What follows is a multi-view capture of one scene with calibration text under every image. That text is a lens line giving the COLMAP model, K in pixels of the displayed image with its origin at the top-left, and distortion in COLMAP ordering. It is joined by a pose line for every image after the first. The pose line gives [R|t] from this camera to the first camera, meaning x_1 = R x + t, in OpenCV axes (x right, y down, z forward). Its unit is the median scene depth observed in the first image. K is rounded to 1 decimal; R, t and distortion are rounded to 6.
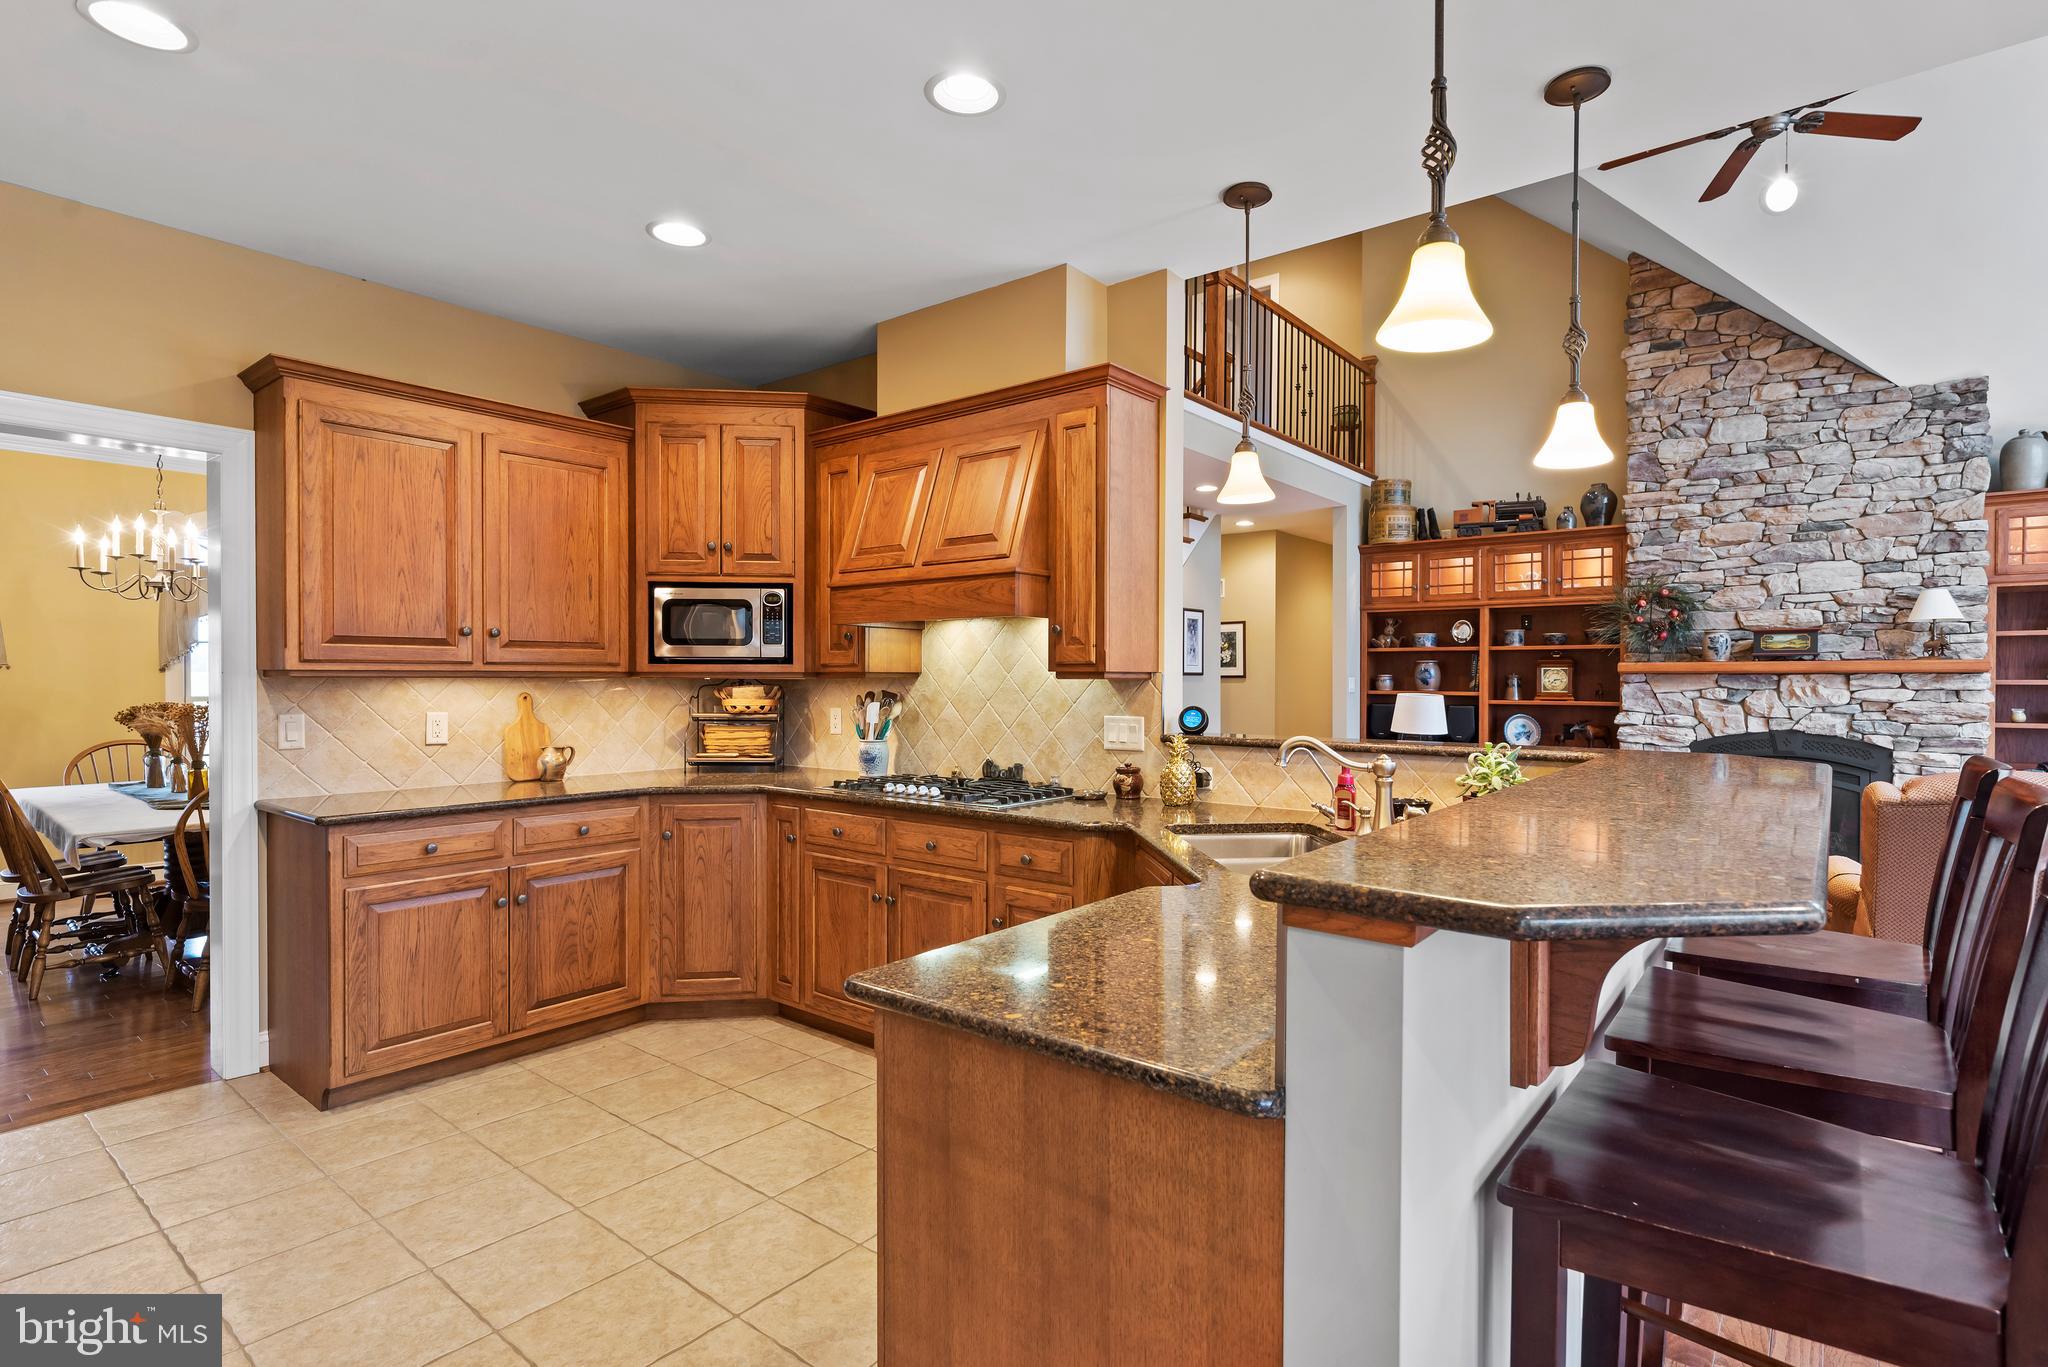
lens RADIAL K [[1011.9, 0, 1038.2], [0, 1011.9, 688.3], [0, 0, 1]] dist [-0.005119, 0.002925]
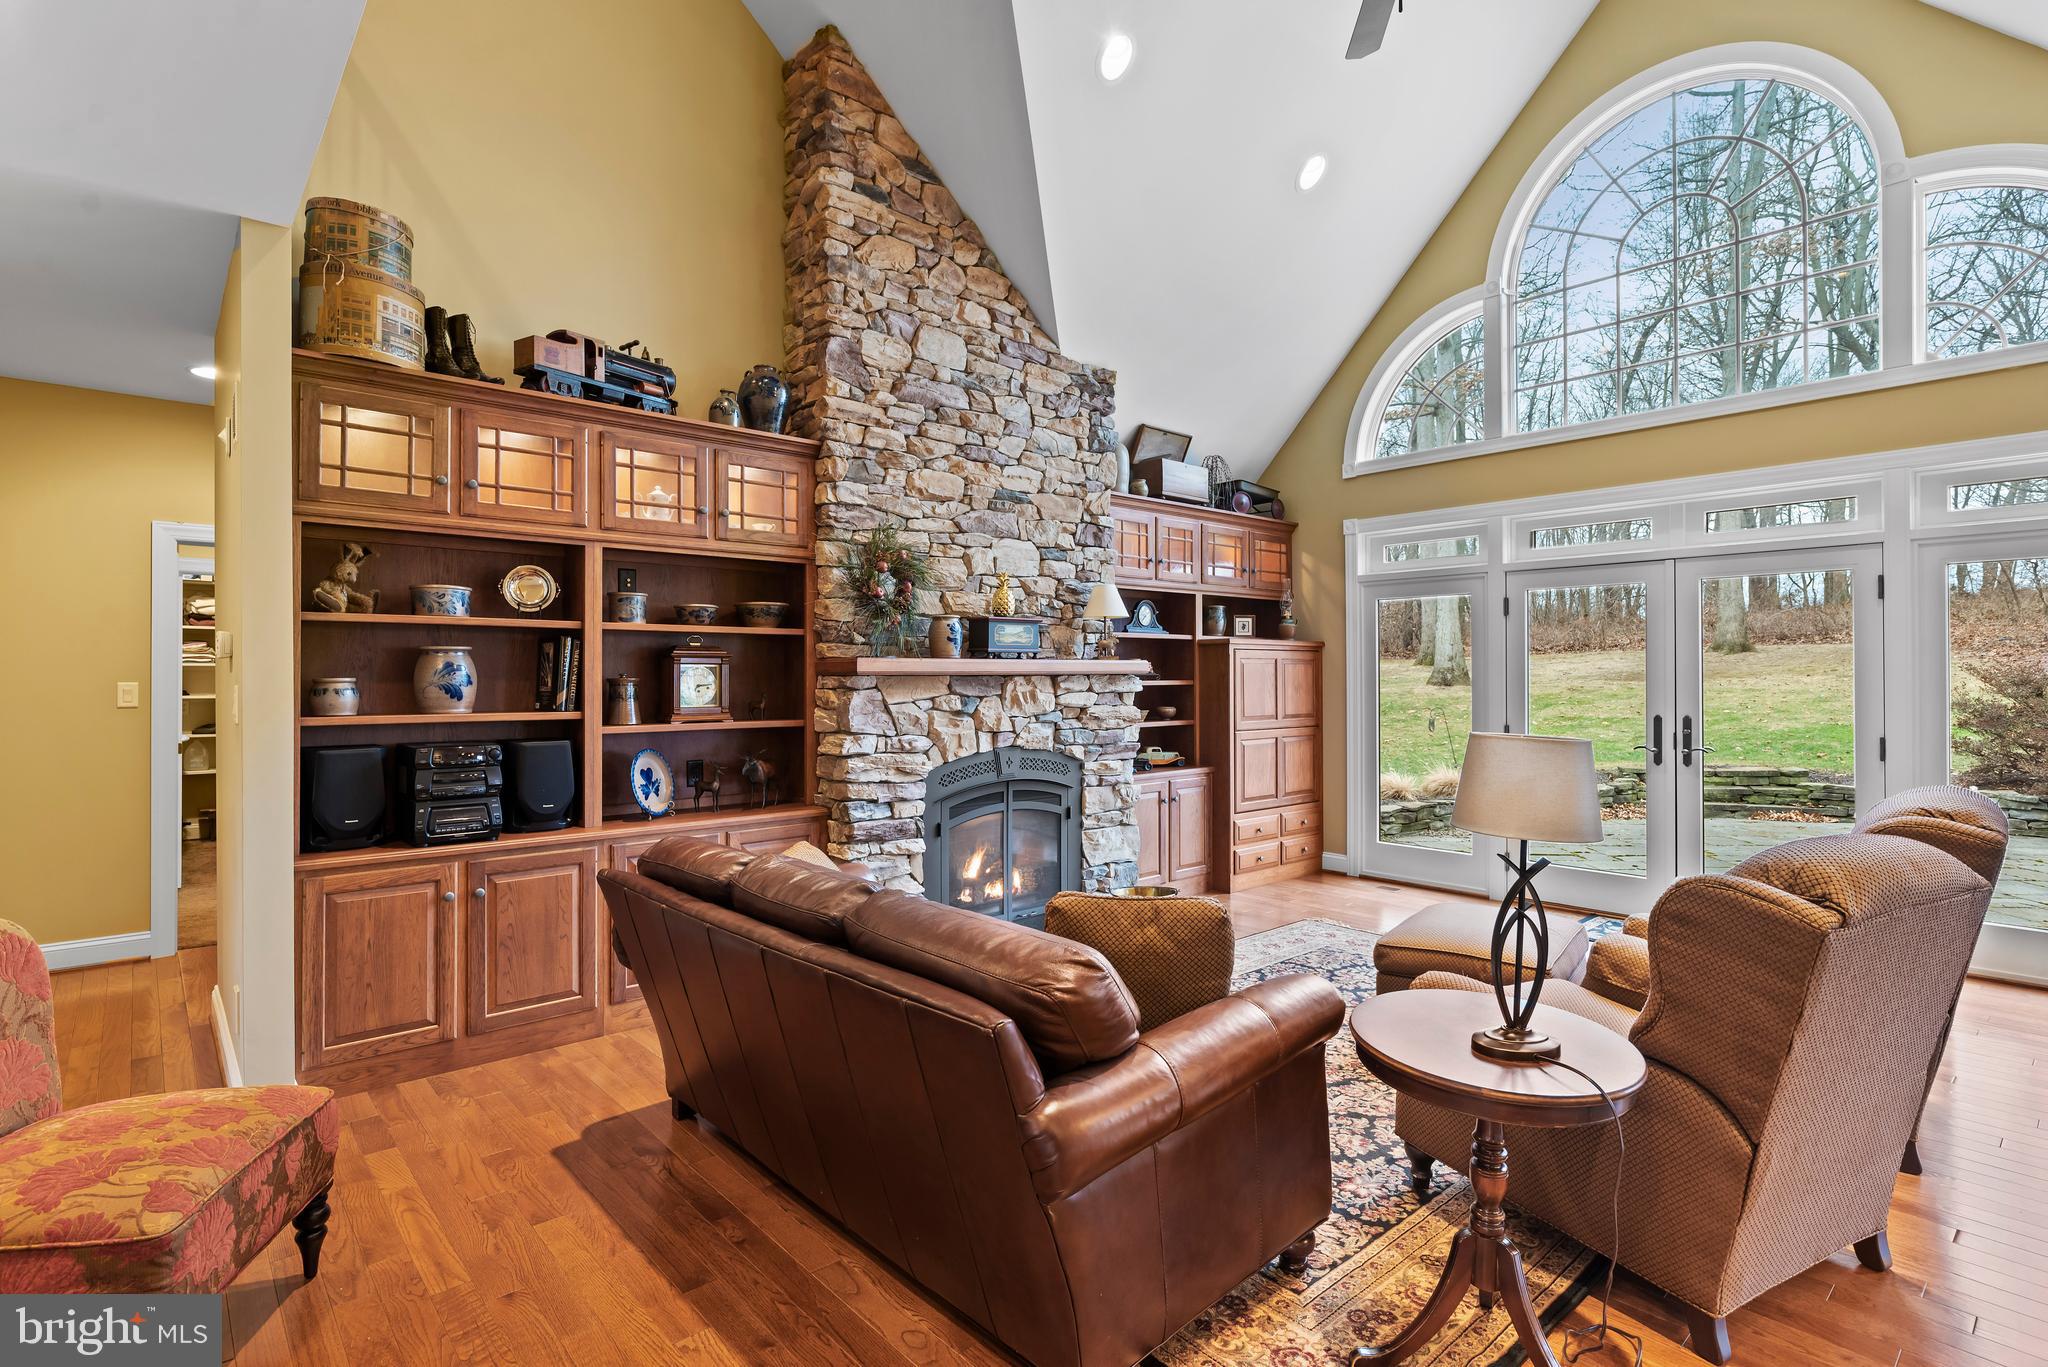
lens RADIAL K [[1011.9, 0, 1082.5], [0, 1011.9, 674.5], [0, 0, 1]] dist [-0.005119, 0.002925]
pose [[0.133555, 0.001095, 0.991041, -0.035912], [0.015275, 0.999878, -0.003163, -0.011467], [-0.990924, 0.015561, 0.133522, 0.850389]]
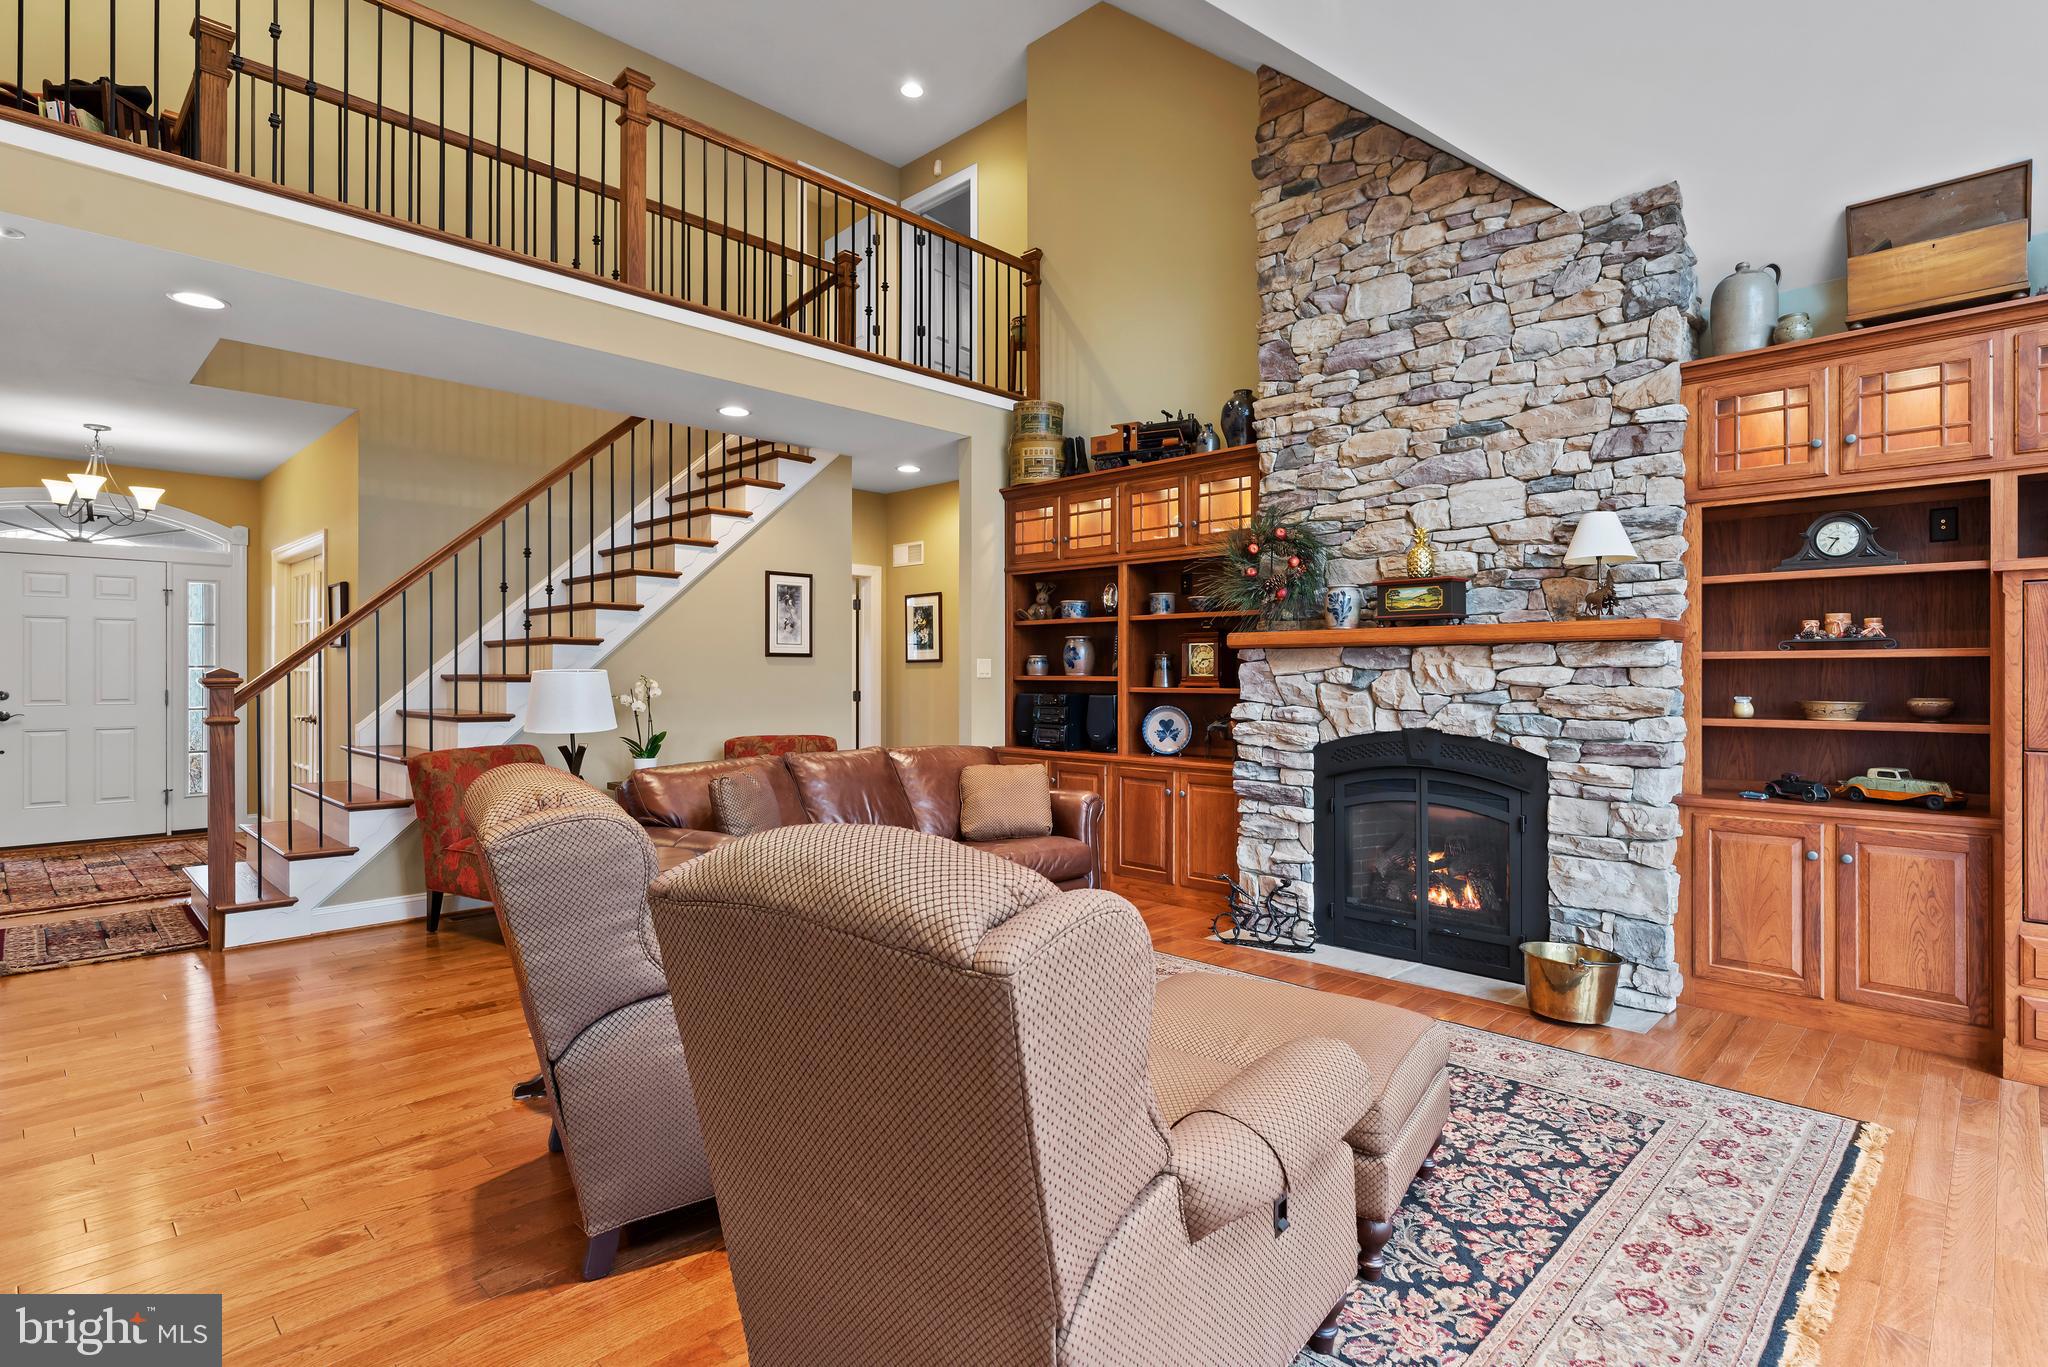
lens RADIAL K [[1011.9, 0, 1050.2], [0, 1011.9, 676.2], [0, 0, 1]] dist [-0.005119, 0.002925]
pose [[0.995550, -0.000809, -0.094231, 0.565421], [0.000038, 0.999967, -0.008174, 0.012180], [0.094234, 0.008134, 0.995517, 0.301439]]
